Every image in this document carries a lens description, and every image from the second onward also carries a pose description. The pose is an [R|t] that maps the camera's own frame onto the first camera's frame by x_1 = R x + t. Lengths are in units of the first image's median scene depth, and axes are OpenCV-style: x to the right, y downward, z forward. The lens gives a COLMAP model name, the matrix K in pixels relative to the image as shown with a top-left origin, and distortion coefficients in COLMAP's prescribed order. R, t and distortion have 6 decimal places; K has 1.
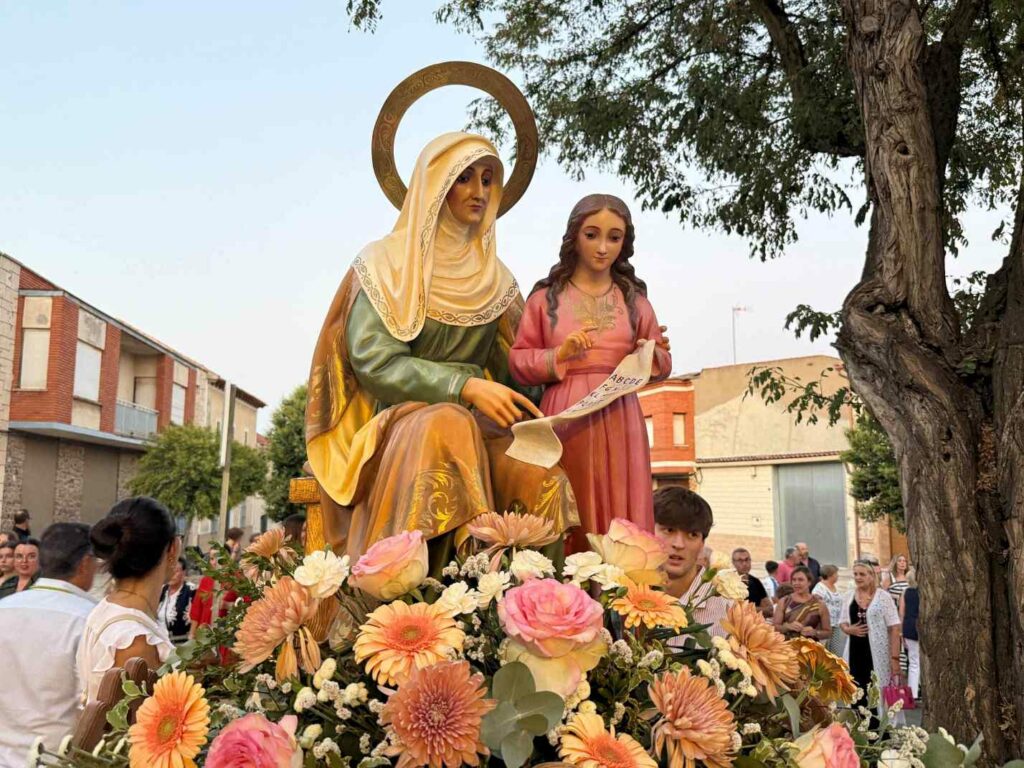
lens RADIAL K [[895.0, 0, 512.0], [0, 895.0, 384.0], [0, 0, 1]] dist [0.095979, -0.308194]
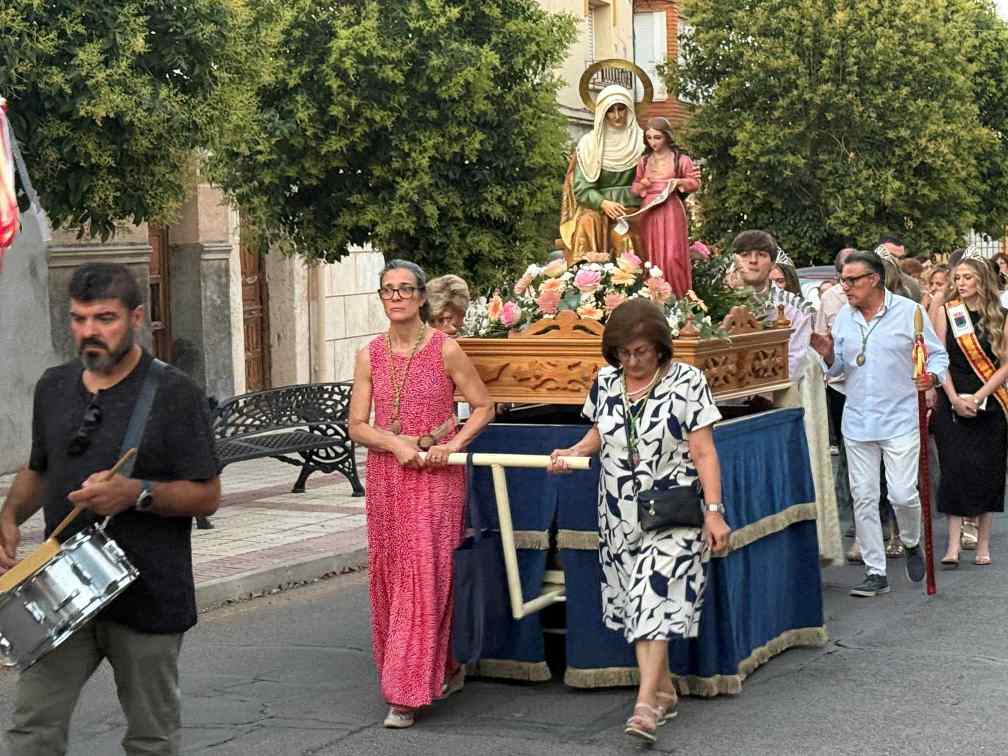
lens RADIAL K [[2293.6, 0, 504.0], [0, 2293.6, 378.0], [0, 0, 1]] dist [0.091874, 1.125645]
pose [[0.854270, 0.011857, -0.519694, 3.771193], [0.107458, 0.974118, 0.198863, -1.022086], [0.508602, -0.225728, 0.830886, -5.737563]]
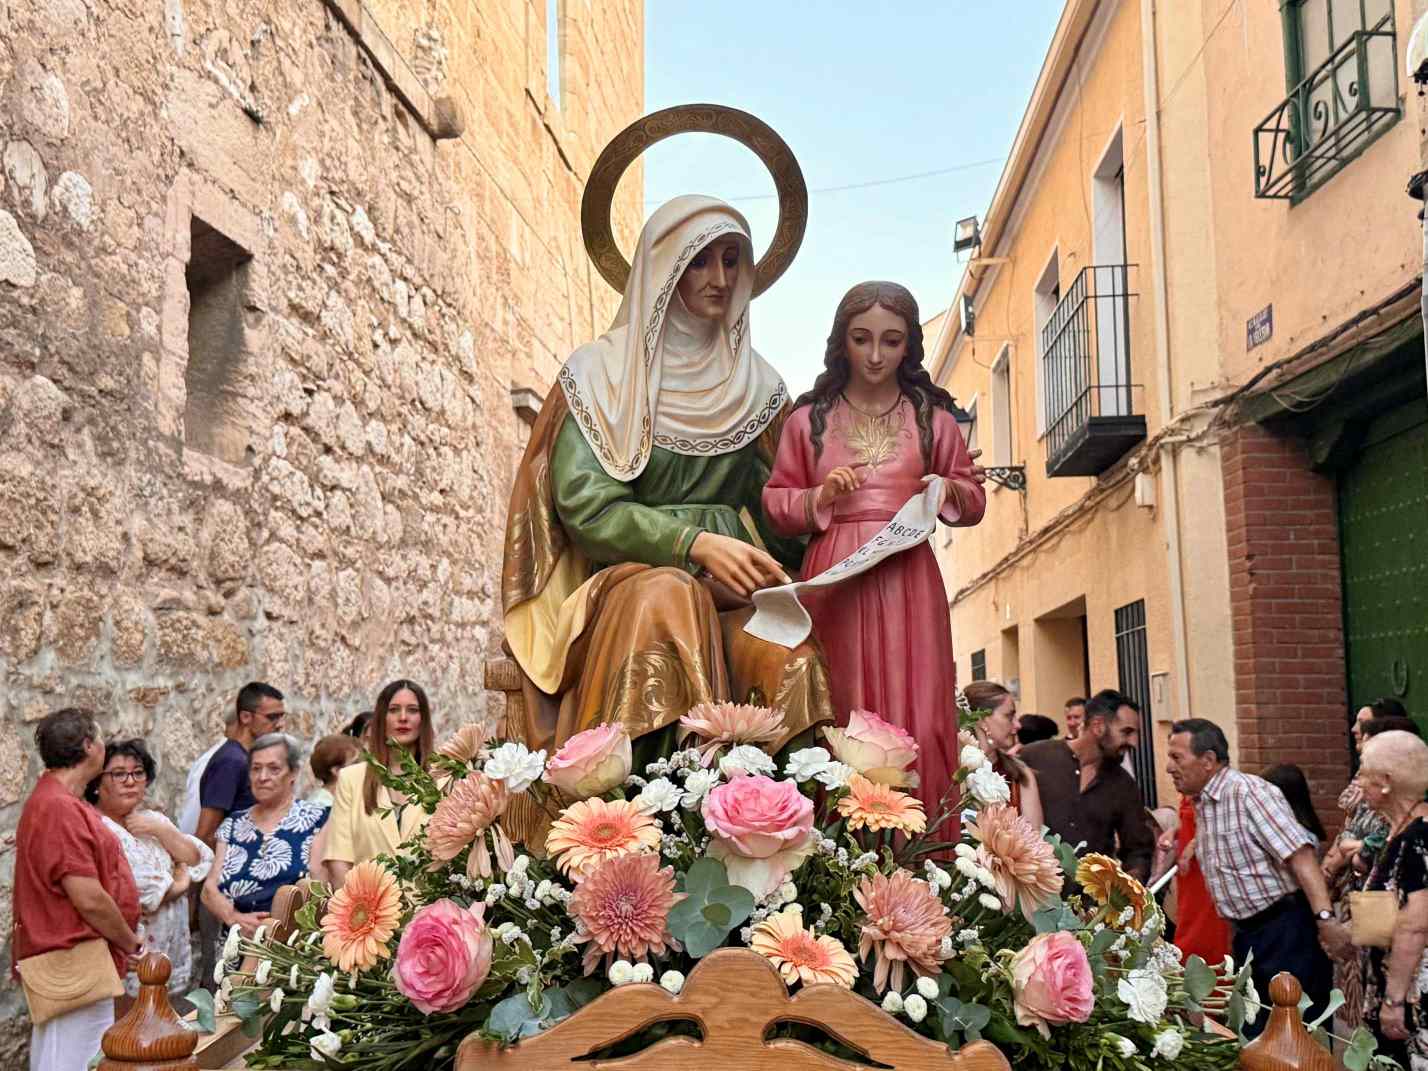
lens RADIAL K [[1782.7, 0, 658.8], [0, 1782.7, 533.9], [0, 0, 1]] dist [-0.008950, -0.018789]
pose [[0.986953, -0.015263, -0.160283, 0.192856], [0.023085, 0.998625, 0.047057, -0.092444], [0.159344, -0.050143, 0.985949, -0.634922]]
